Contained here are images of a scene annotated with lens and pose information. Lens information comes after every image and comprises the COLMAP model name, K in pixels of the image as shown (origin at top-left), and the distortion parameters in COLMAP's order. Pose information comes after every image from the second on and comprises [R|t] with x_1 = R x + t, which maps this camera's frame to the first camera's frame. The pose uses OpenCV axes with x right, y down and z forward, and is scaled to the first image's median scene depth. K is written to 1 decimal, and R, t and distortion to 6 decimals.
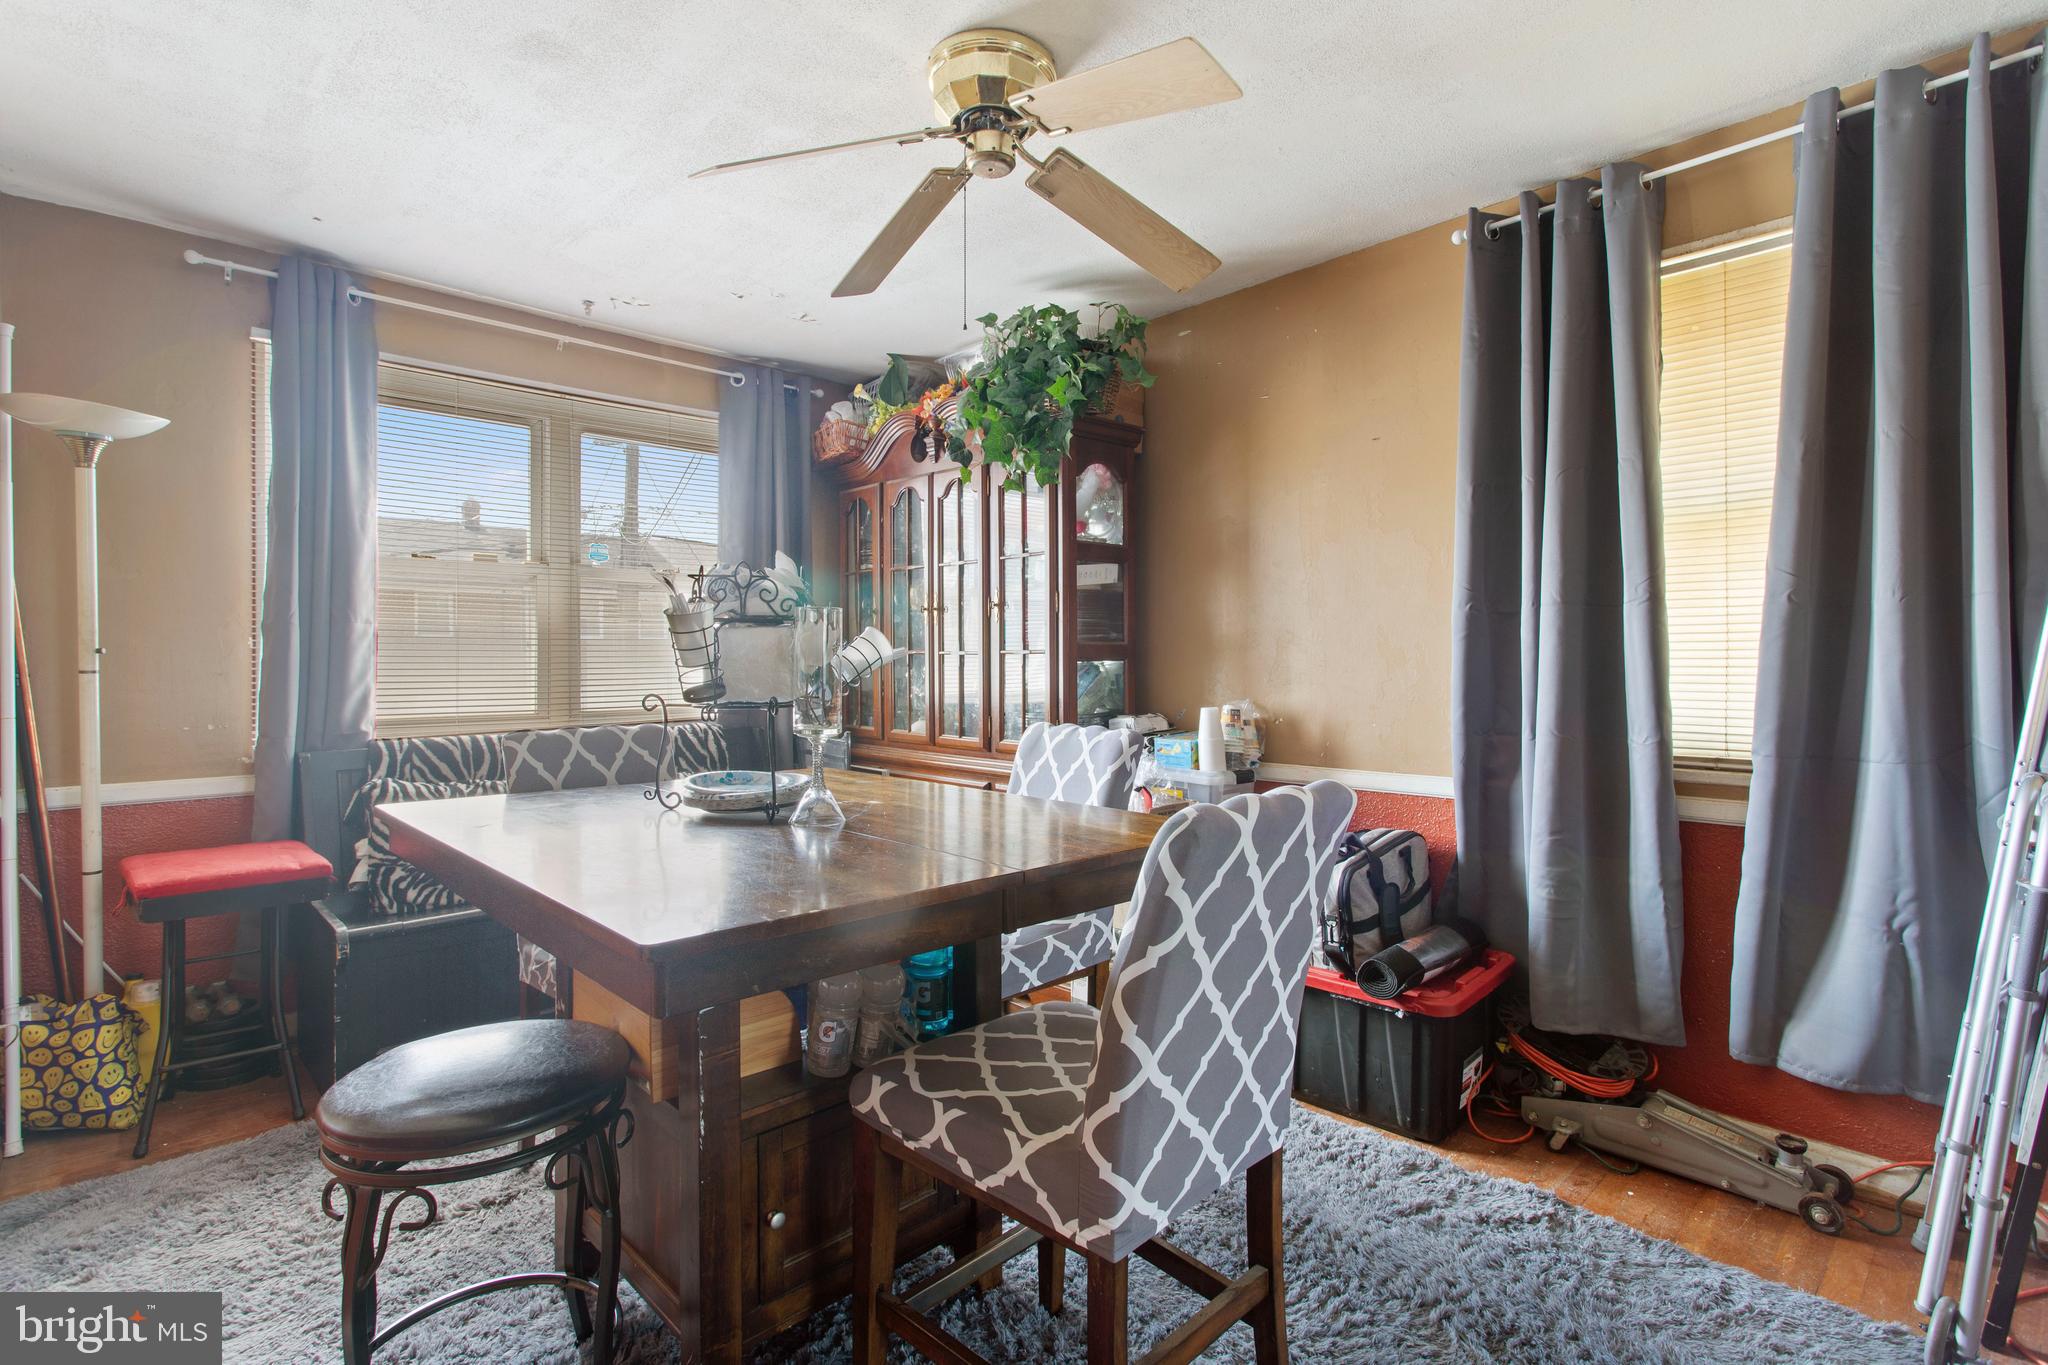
lens RADIAL K [[973.4, 0, 1024.1], [0, 973.4, 664.9], [0, 0, 1]] dist [0.000998, 0.002051]
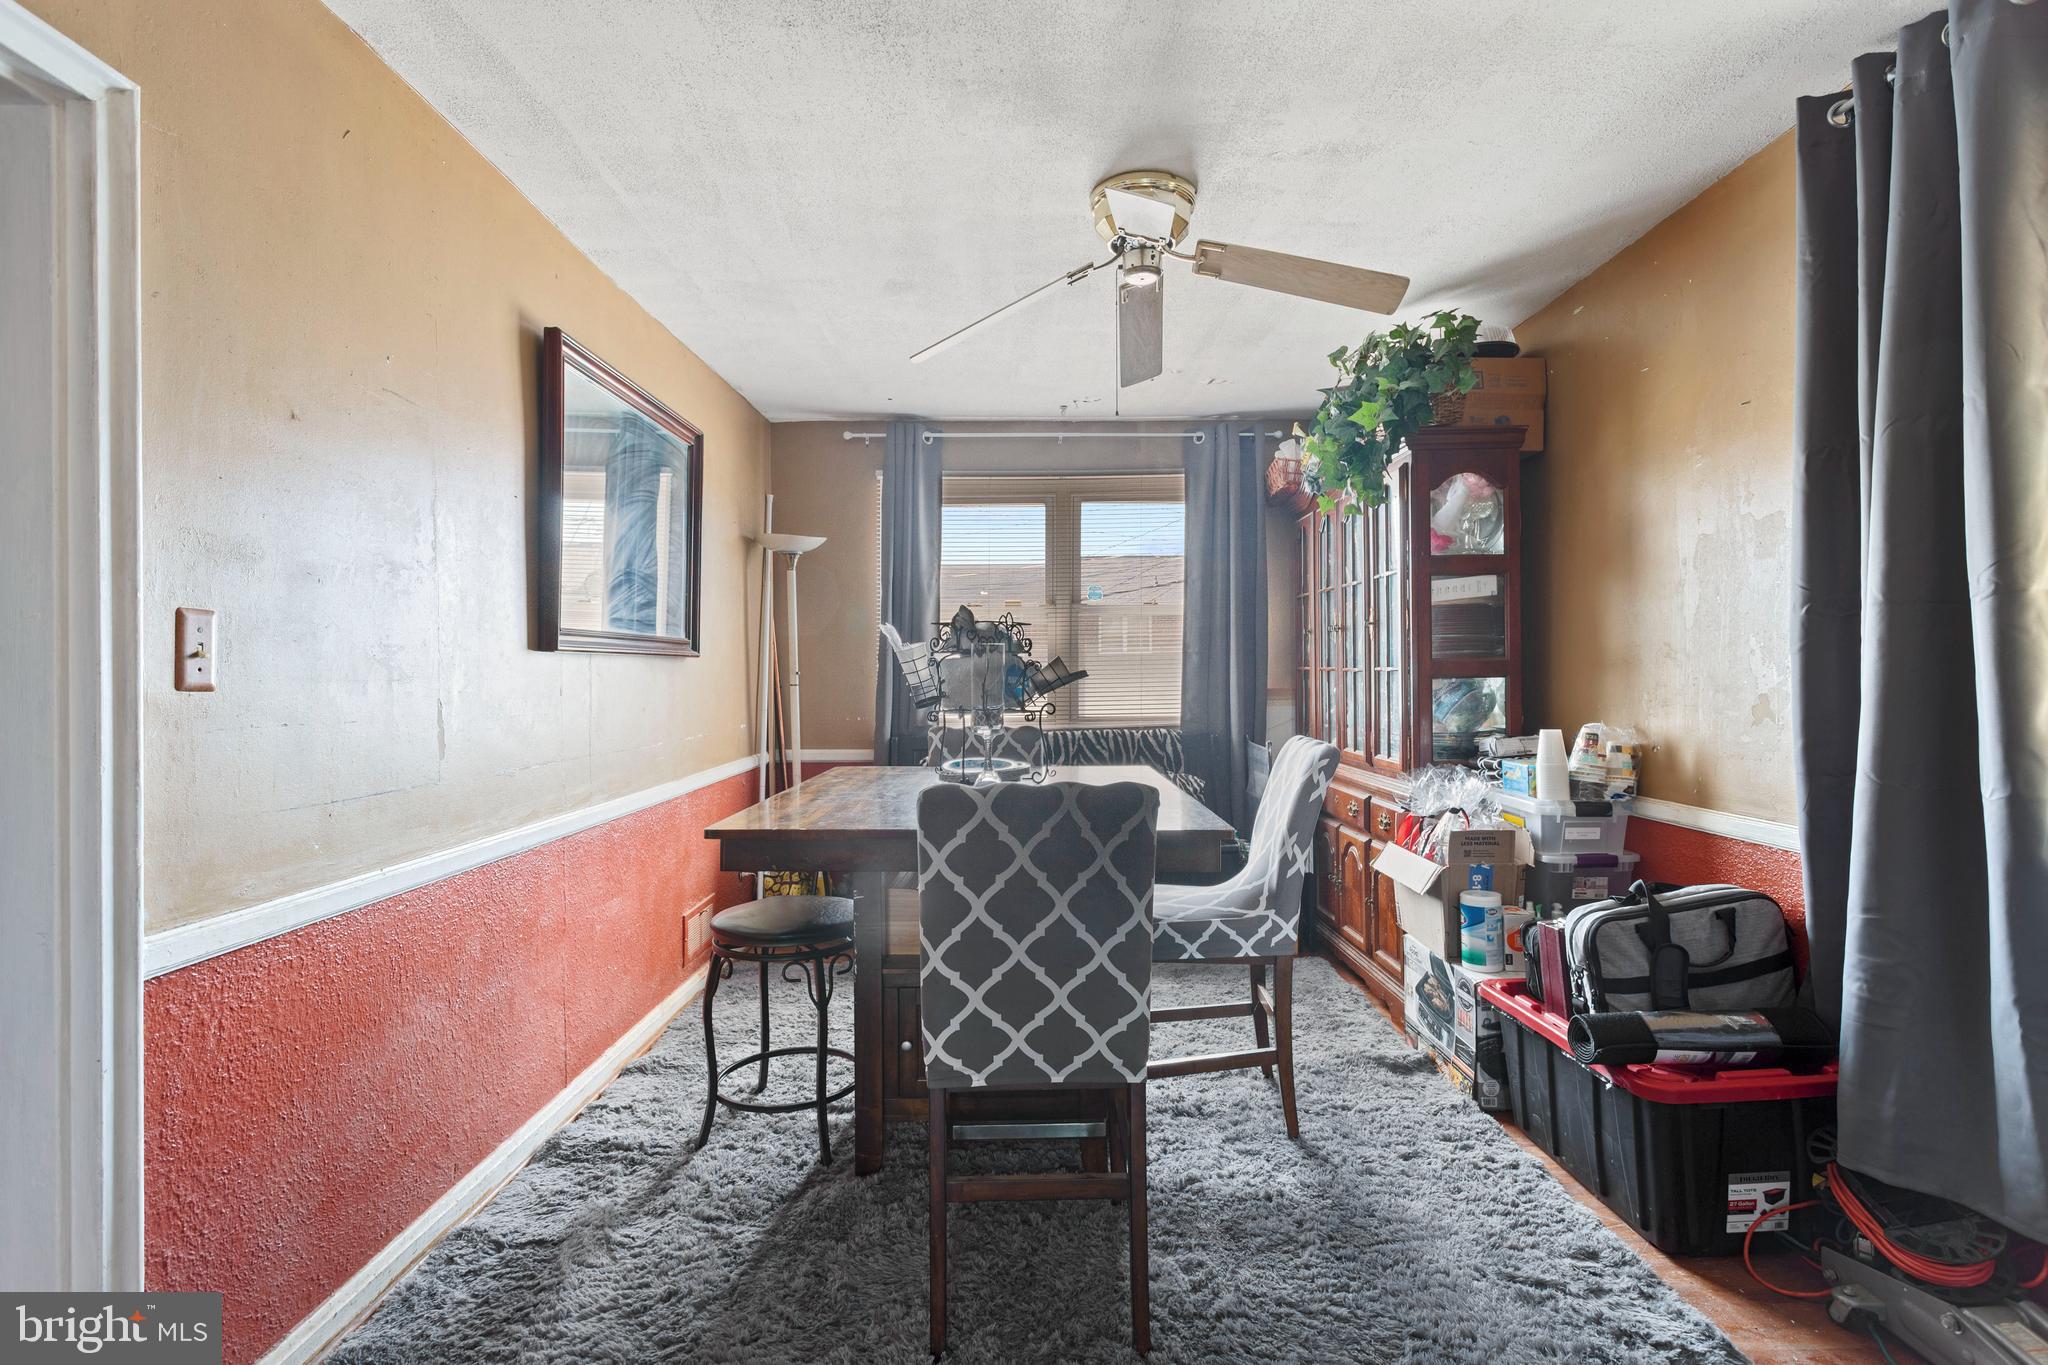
lens RADIAL K [[973.4, 0, 1033.2], [0, 973.4, 678.4], [0, 0, 1]] dist [0.000998, 0.002051]
pose [[0.727209, 0.000378, -0.686416, 0.487412], [0.001285, 0.999997, 0.001912, -0.006699], [0.686415, -0.002273, 0.727207, 0.010325]]
